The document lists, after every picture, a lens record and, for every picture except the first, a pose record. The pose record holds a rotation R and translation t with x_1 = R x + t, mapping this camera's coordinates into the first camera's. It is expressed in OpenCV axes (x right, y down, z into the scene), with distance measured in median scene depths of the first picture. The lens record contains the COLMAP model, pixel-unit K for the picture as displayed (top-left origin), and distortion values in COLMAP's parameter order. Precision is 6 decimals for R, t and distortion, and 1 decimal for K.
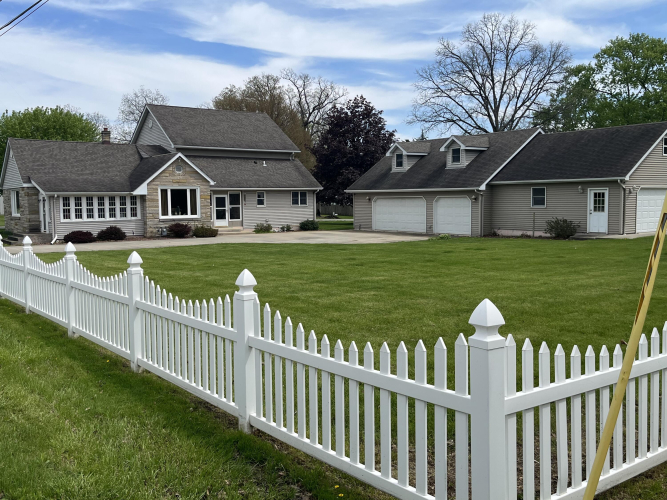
lens RADIAL K [[647.3, 0, 339.5], [0, 647.3, 262.2], [0, 0, 1]] dist [0.059840, 0.000000]
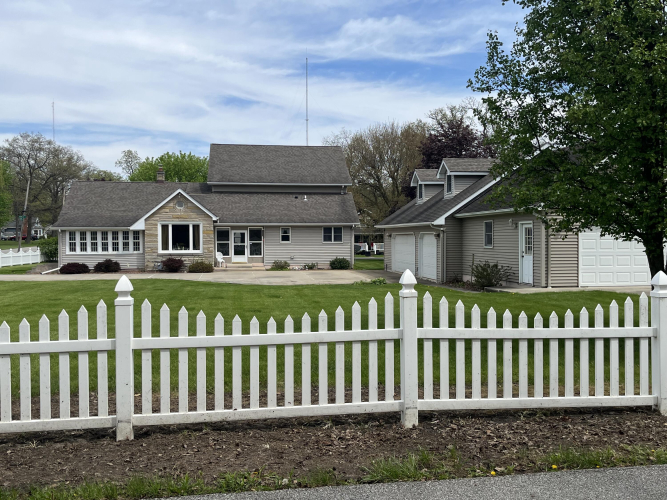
lens RADIAL K [[647.3, 0, 335.8], [0, 647.3, 253.7], [0, 0, 1]] dist [0.059840, 0.000000]
pose [[0.885359, 0.019648, -0.464492, 0.437954], [-0.052750, 0.996900, -0.058378, -0.020496], [0.461905, 0.076187, 0.883651, 0.220431]]
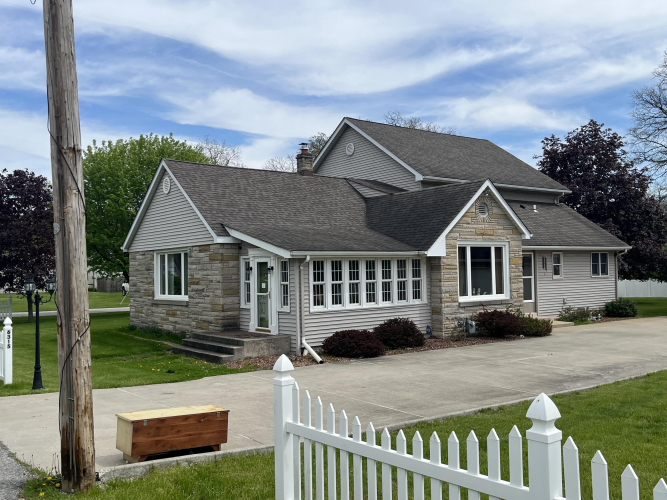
lens RADIAL K [[647.3, 0, 331.2], [0, 647.3, 254.8], [0, 0, 1]] dist [0.059840, 0.000000]
pose [[0.999899, -0.007368, 0.012116, -0.378757], [0.008826, 0.992110, -0.125060, -0.038976], [-0.011099, 0.125154, 0.992075, 0.463748]]
